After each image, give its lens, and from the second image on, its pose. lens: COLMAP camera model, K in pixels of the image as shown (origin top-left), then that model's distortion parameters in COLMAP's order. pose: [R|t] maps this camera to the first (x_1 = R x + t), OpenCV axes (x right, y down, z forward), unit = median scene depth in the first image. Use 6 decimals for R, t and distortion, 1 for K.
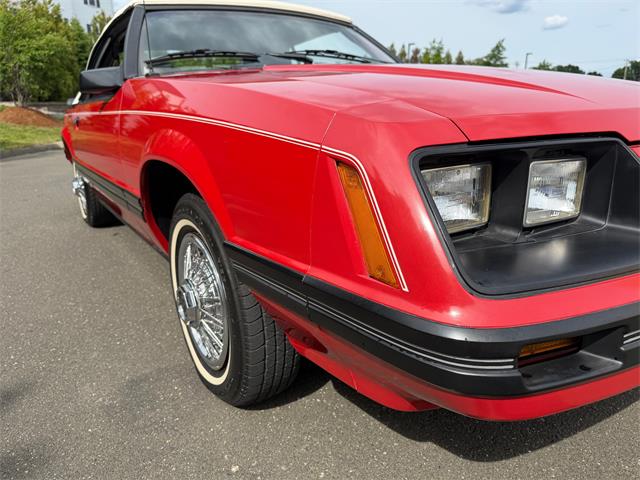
lens RADIAL K [[448.5, 0, 318.3], [0, 448.5, 244.8], [0, 0, 1]] dist [0.029714, -0.028337]
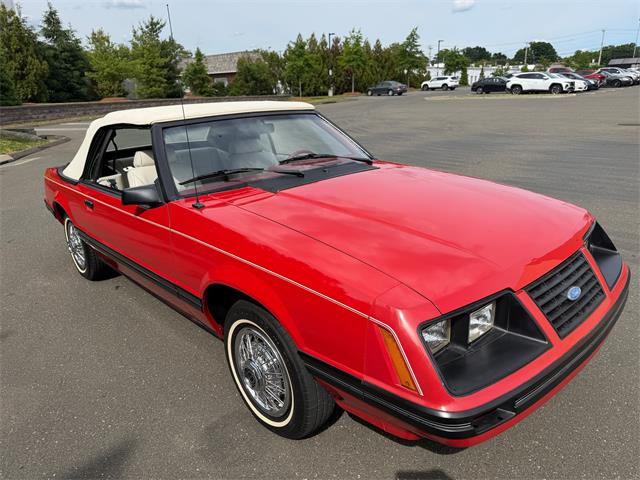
lens RADIAL K [[448.5, 0, 318.3], [0, 448.5, 244.8], [0, 0, 1]] dist [0.029714, -0.028337]
pose [[0.986161, -0.076048, 0.147317, -0.242889], [0.070737, 0.996653, 0.040969, -0.321000], [-0.149939, -0.029981, 0.988241, -0.455897]]
